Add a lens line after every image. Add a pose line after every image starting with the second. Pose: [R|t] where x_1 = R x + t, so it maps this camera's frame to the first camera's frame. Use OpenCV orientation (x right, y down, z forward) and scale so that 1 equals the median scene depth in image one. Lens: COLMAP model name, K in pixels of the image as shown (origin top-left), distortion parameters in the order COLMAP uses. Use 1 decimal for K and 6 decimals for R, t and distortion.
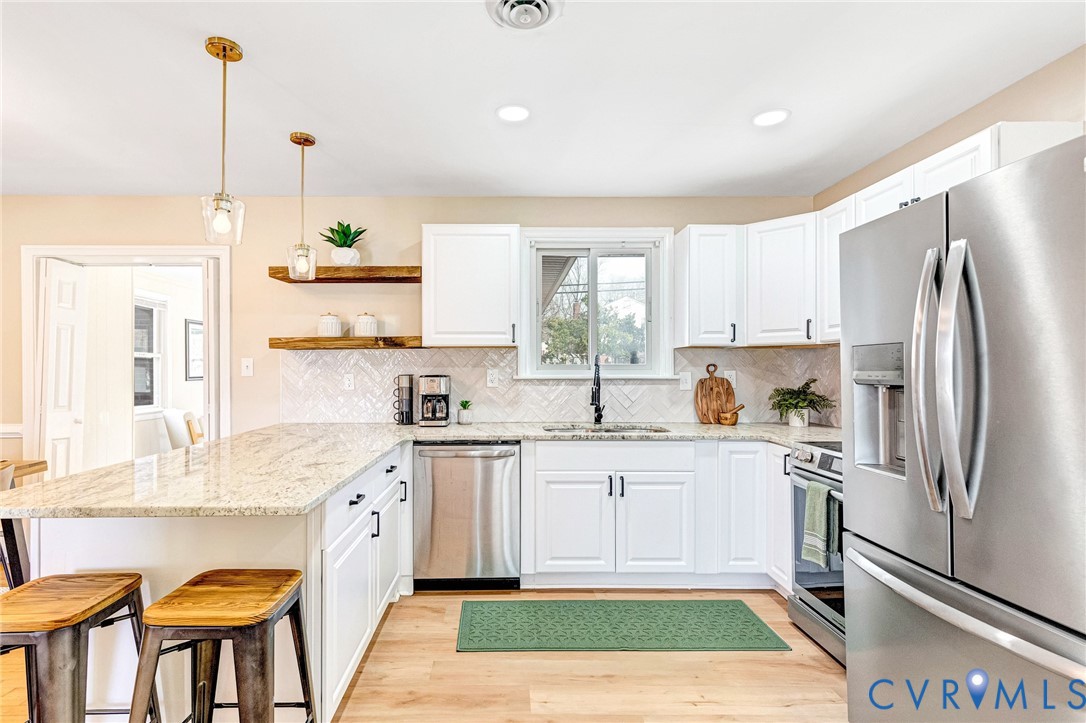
lens RADIAL K [[523.9, 0, 517.5], [0, 523.9, 368.9], [0, 0, 1]] dist [0.012438, -0.000152]
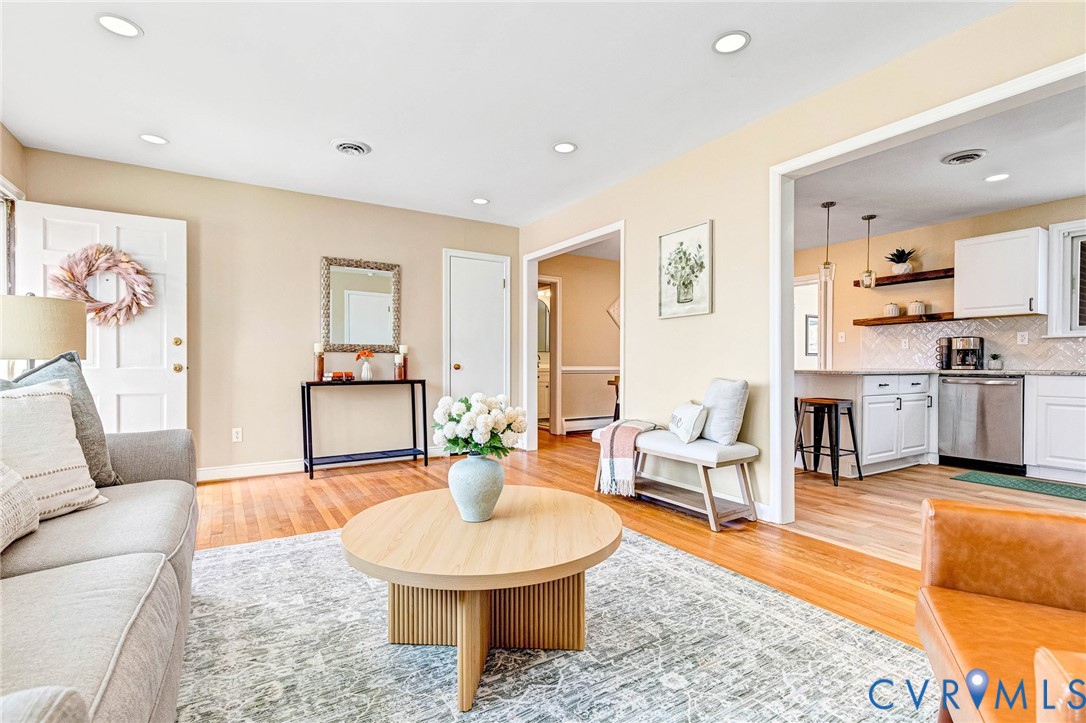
lens RADIAL K [[506.1, 0, 542.1], [0, 506.1, 369.1], [0, 0, 1]] dist [0.009347, -0.000014]
pose [[0.510384, 0.012609, -0.859854, 0.491756], [-0.002230, 0.999909, 0.013339, 0.089717], [0.859944, -0.004890, 0.510365, -0.828339]]
